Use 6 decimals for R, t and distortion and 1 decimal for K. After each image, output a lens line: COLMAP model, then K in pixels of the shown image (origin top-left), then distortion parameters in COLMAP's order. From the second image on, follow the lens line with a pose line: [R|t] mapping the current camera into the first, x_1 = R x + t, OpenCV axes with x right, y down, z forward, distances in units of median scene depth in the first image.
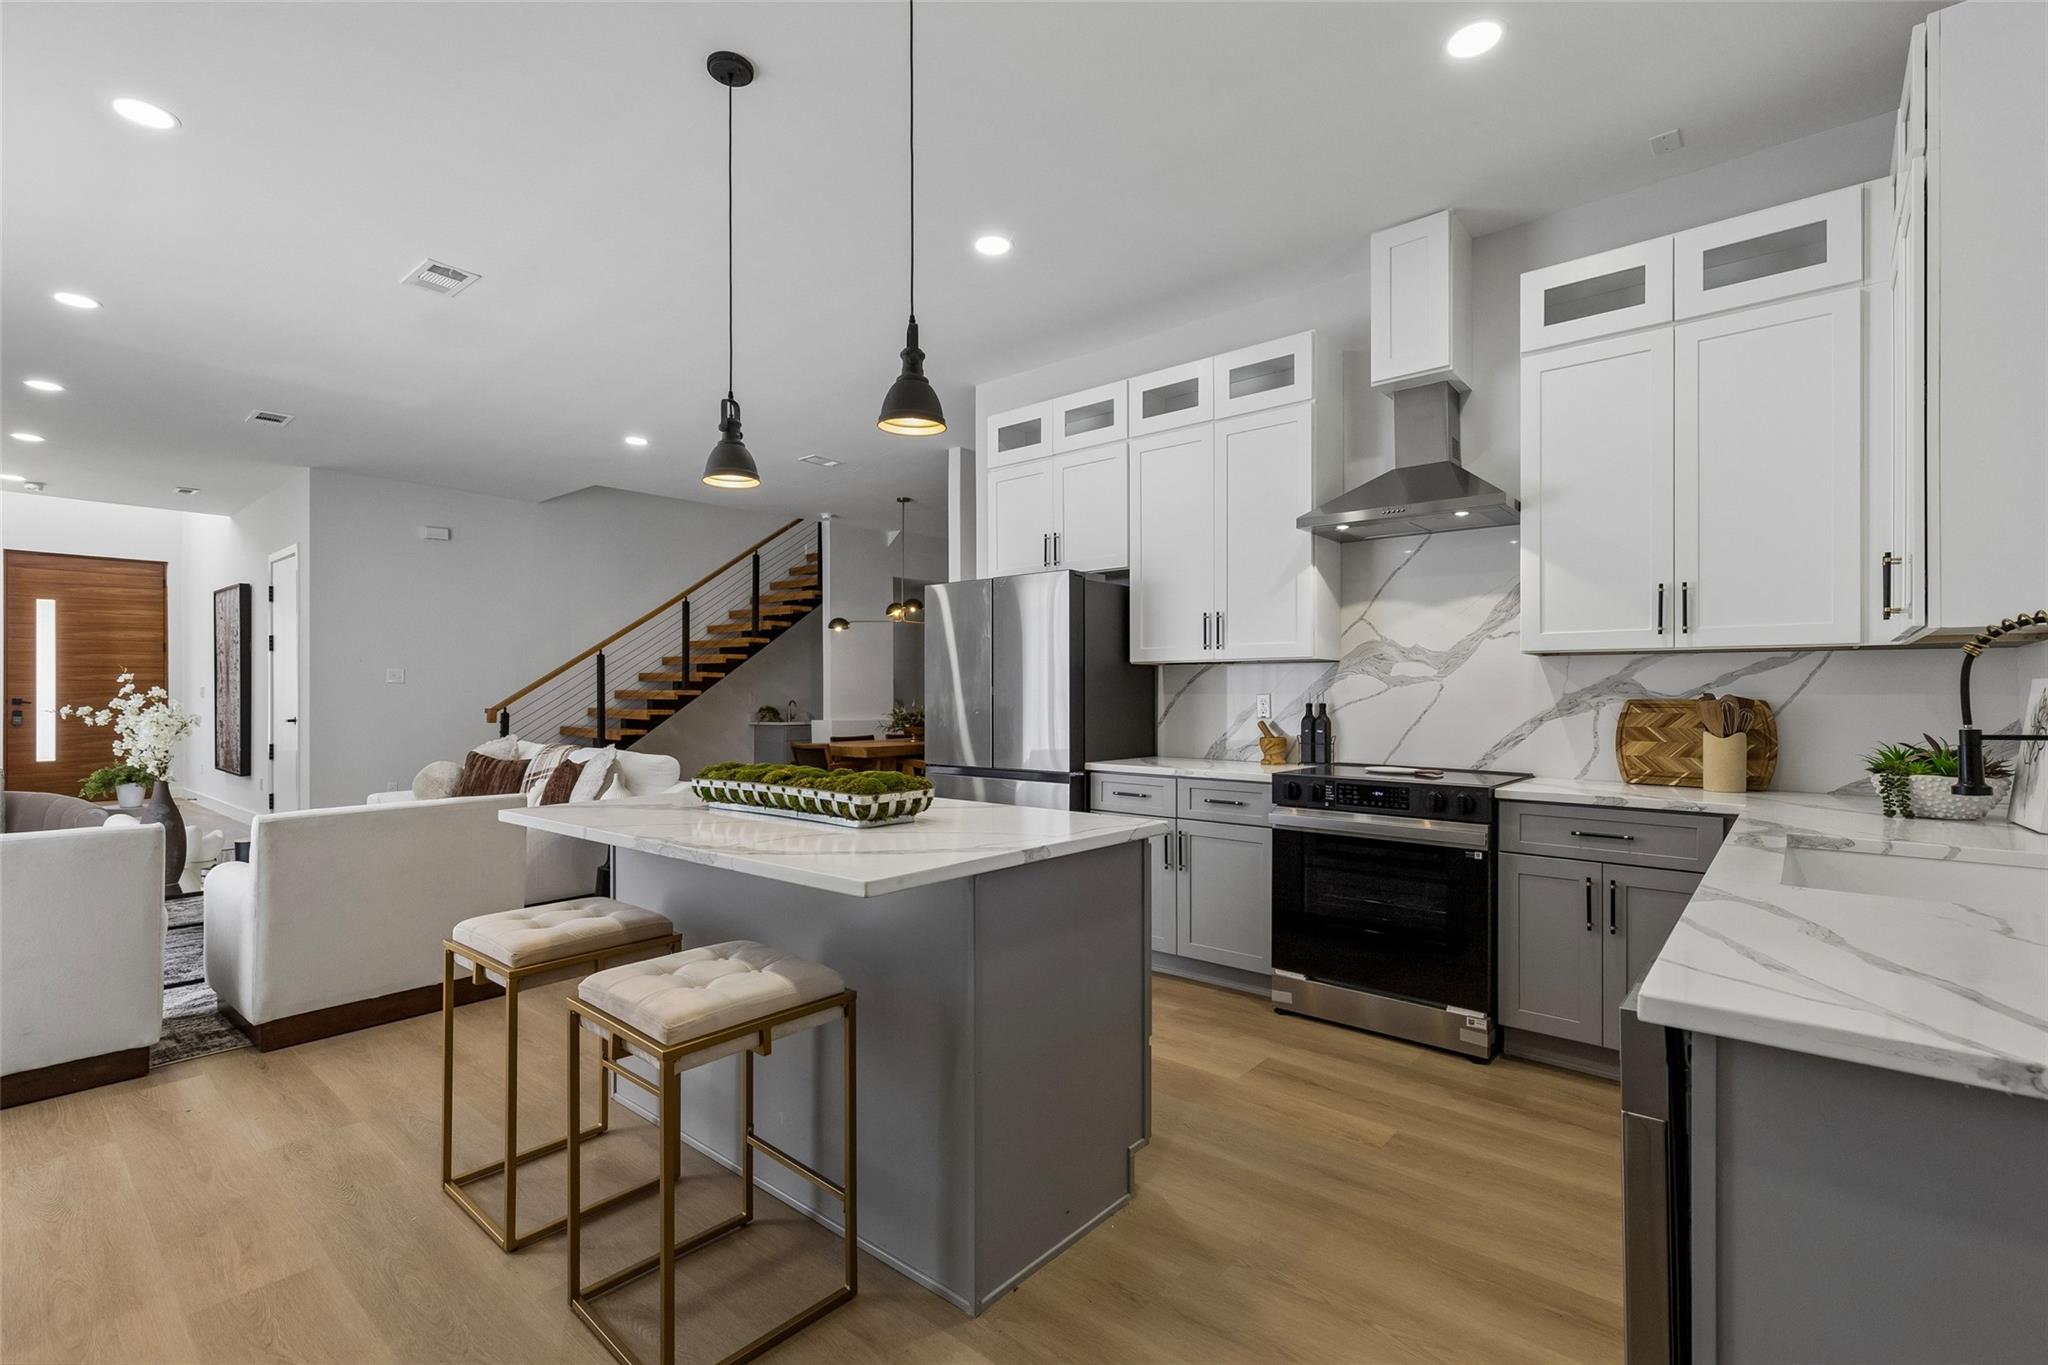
lens RADIAL K [[924.2, 0, 1034.3], [0, 924.2, 695.7], [0, 0, 1]] dist [0.004842, 0.001895]
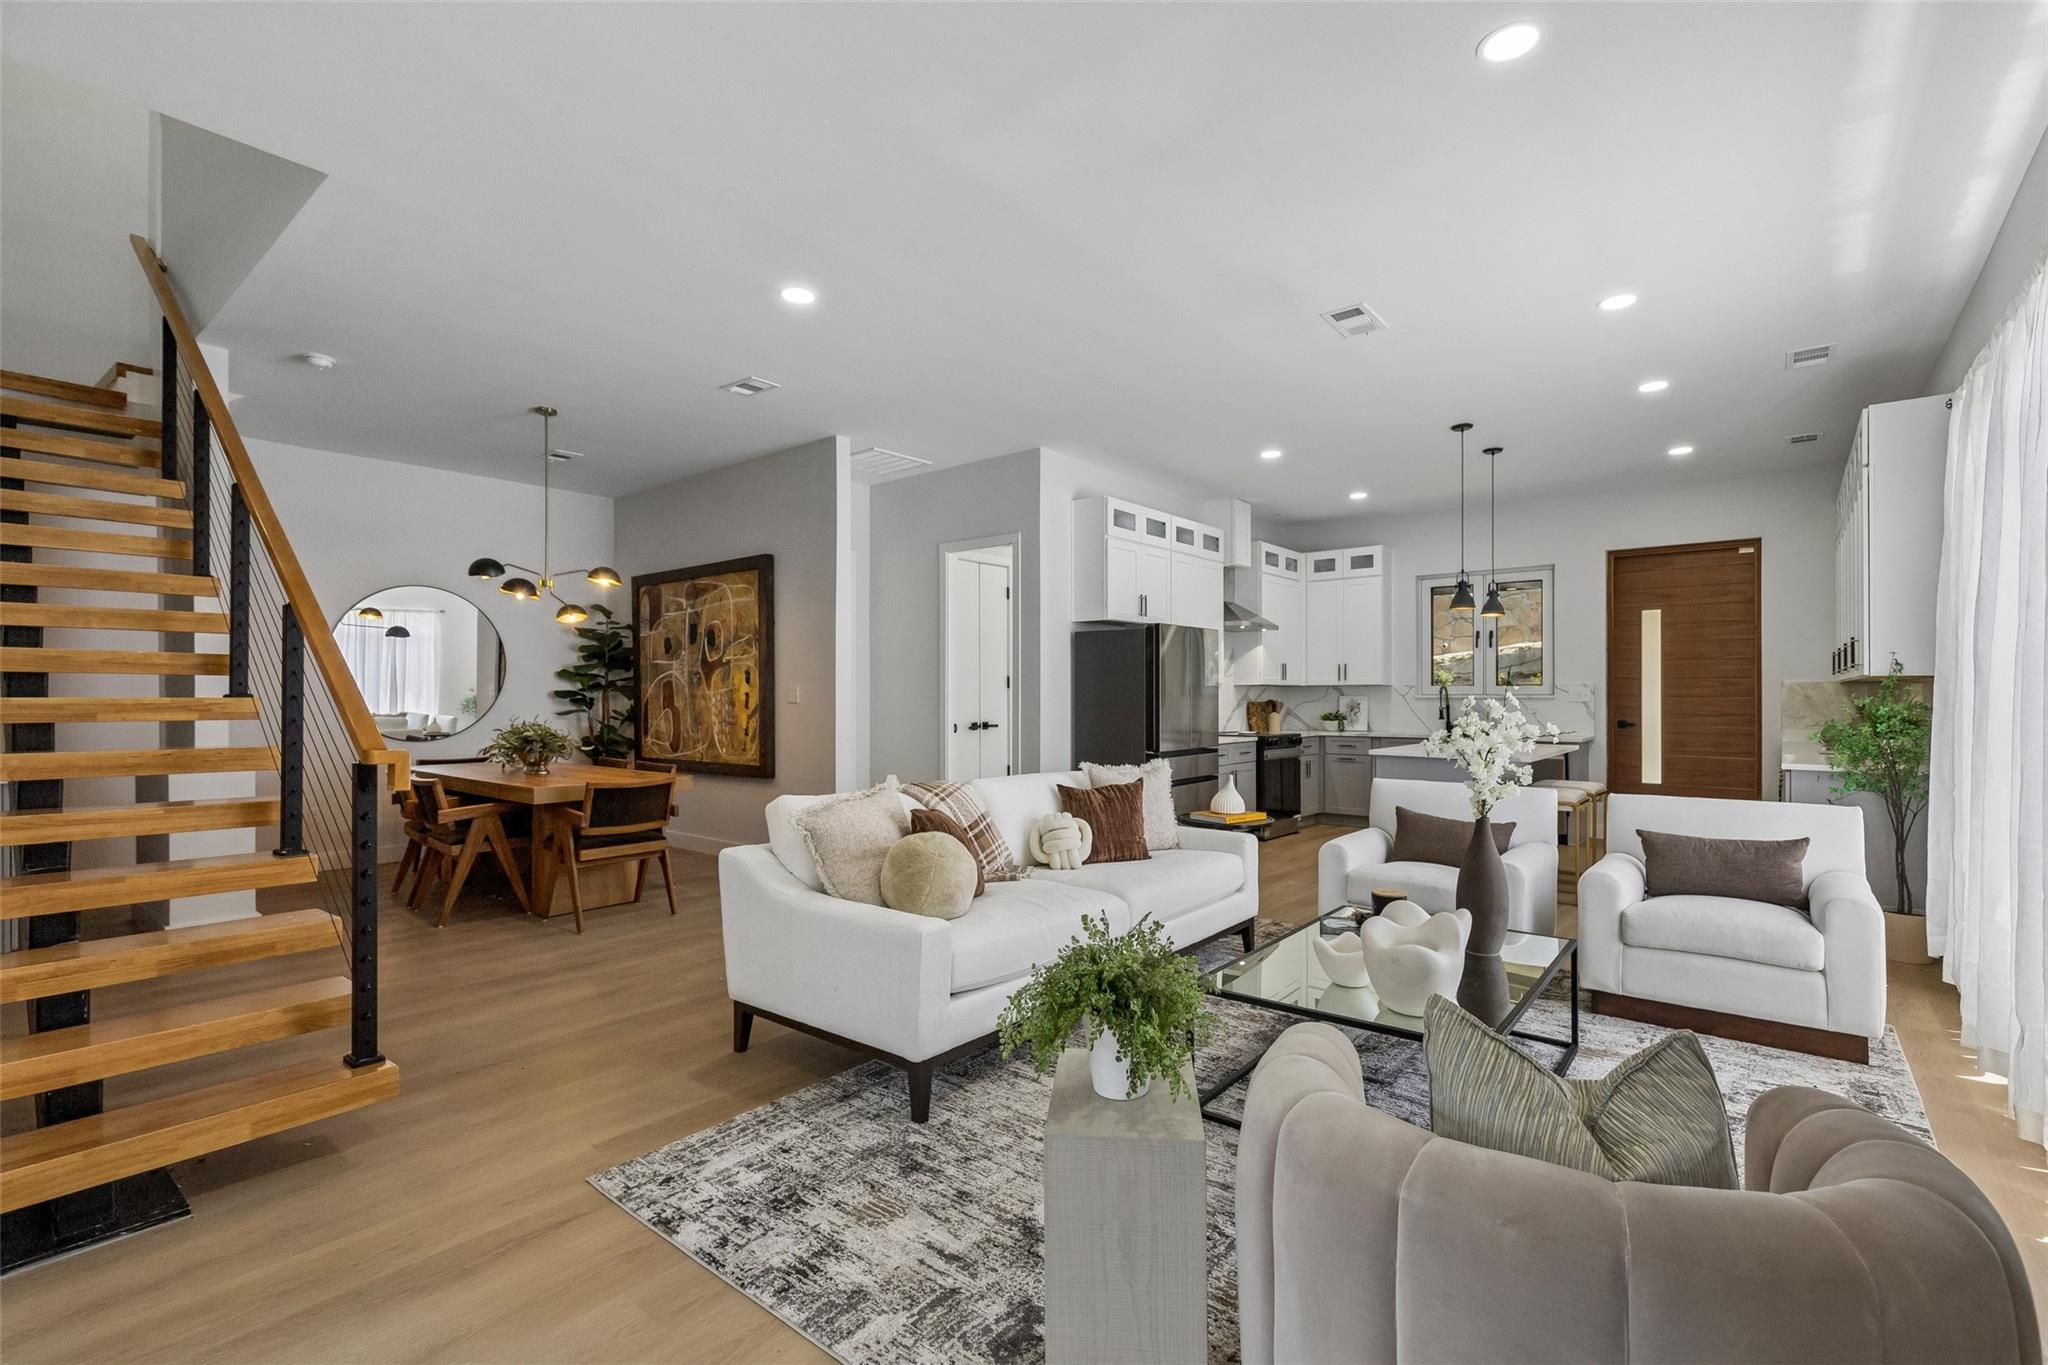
lens RADIAL K [[924.2, 0, 1031.4], [0, 924.2, 683.1], [0, 0, 1]] dist [0.004842, 0.001895]
pose [[-0.016158, 0.017833, 0.999710, -1.901175], [0.004634, 0.999832, -0.017761, -0.005517], [-0.999859, 0.004346, -0.016238, 1.542943]]
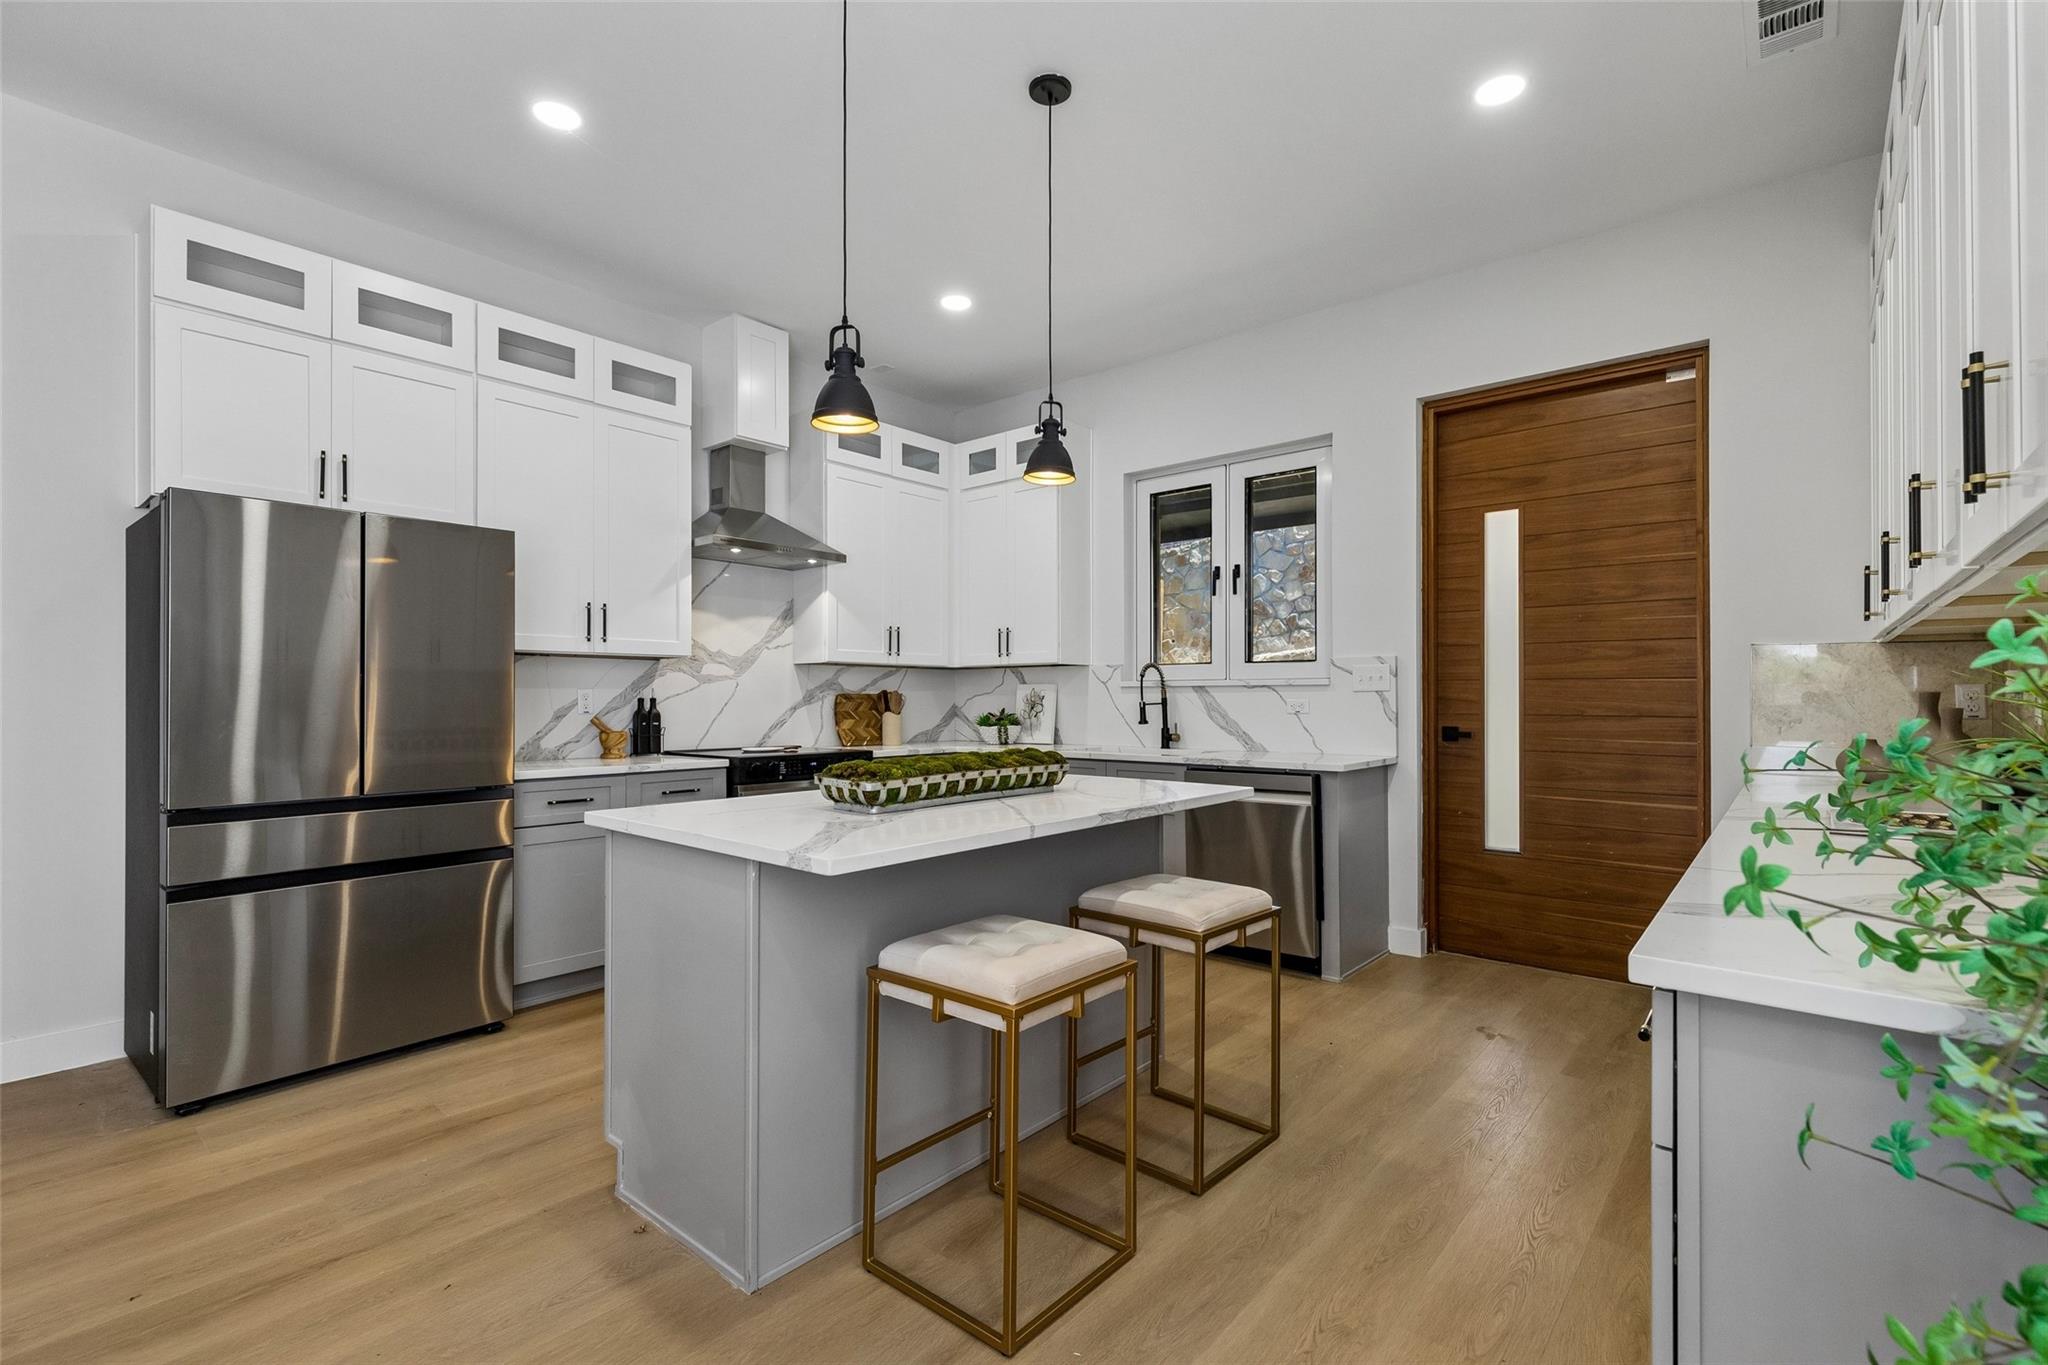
lens RADIAL K [[924.2, 0, 1031.0], [0, 924.2, 688.5], [0, 0, 1]] dist [0.004842, 0.001895]
pose [[-0.002817, 0.012633, 0.999916, -0.856873], [0.005656, 0.999904, -0.012617, 0.014862], [-0.999980, 0.005620, -0.002888, 0.618911]]
